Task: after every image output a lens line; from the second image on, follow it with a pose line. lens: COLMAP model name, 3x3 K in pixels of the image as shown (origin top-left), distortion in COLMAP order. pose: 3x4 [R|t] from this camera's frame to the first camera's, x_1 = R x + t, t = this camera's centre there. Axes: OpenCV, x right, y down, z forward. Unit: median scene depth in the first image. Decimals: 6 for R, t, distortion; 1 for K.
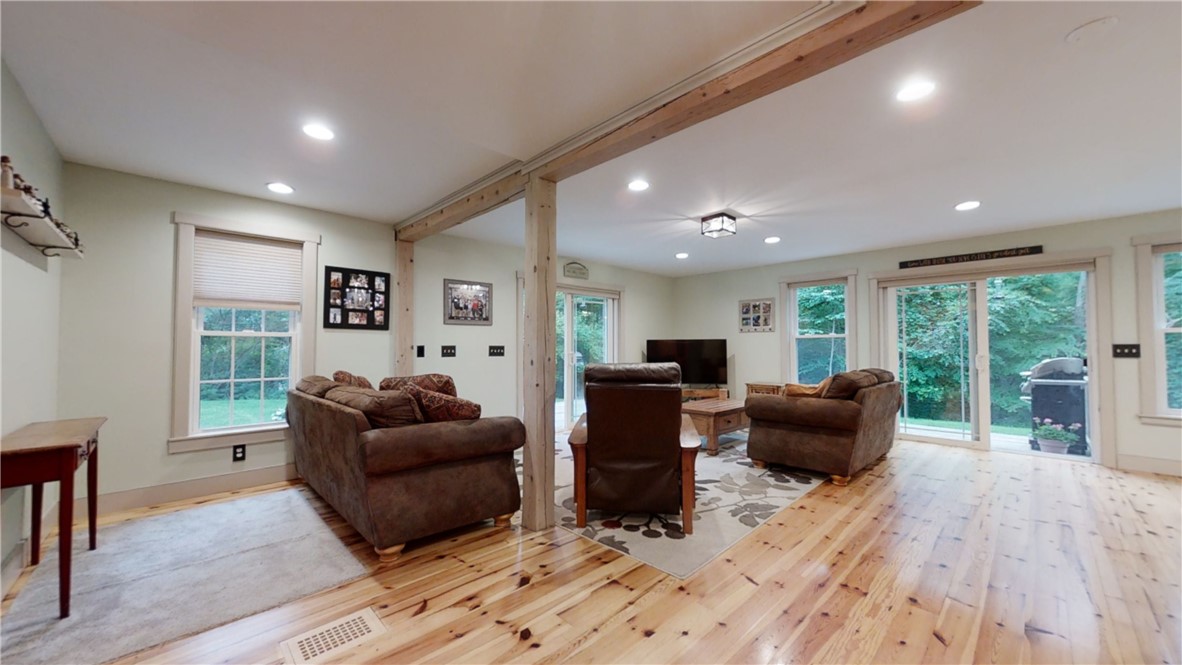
lens RADIAL K [[433.7, 0, 591.9], [0, 433.7, 335.2], [0, 0, 1]] dist [0.001790, -0.000753]
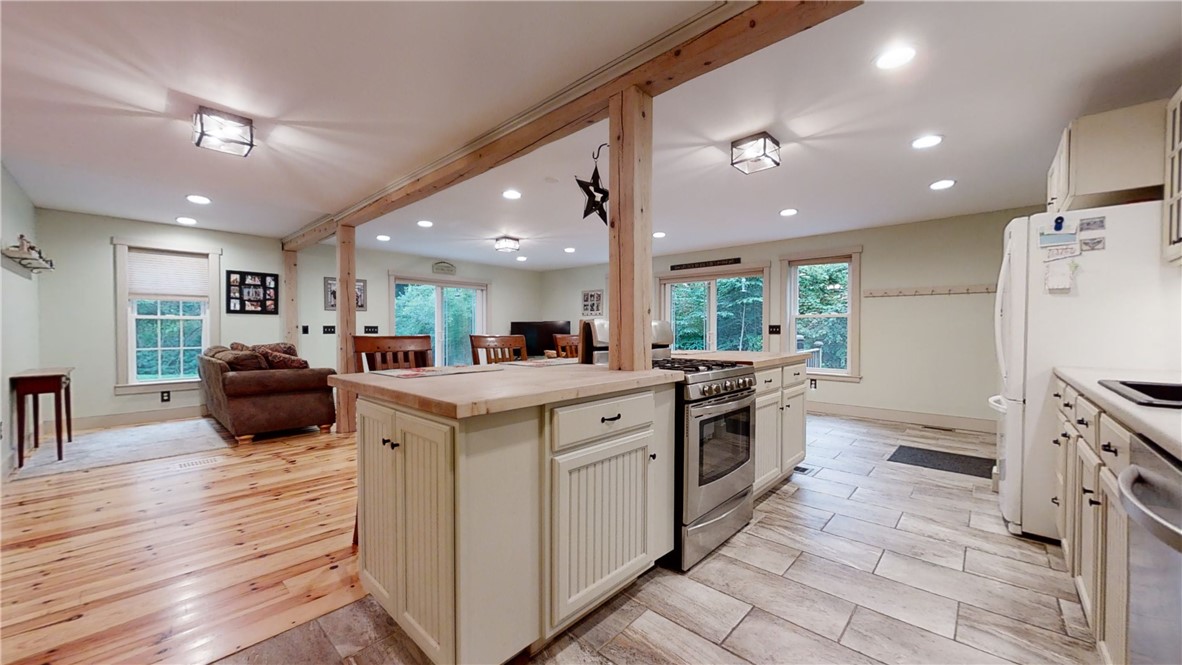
lens RADIAL K [[433.7, 0, 591.5], [0, 433.7, 334.5], [0, 0, 1]] dist [0.001790, -0.000753]
pose [[0.998594, 0.000389, 0.053002, 0.519271], [-0.002686, 0.999059, 0.043278, -0.011768], [-0.052935, -0.043359, 0.997656, -0.509135]]
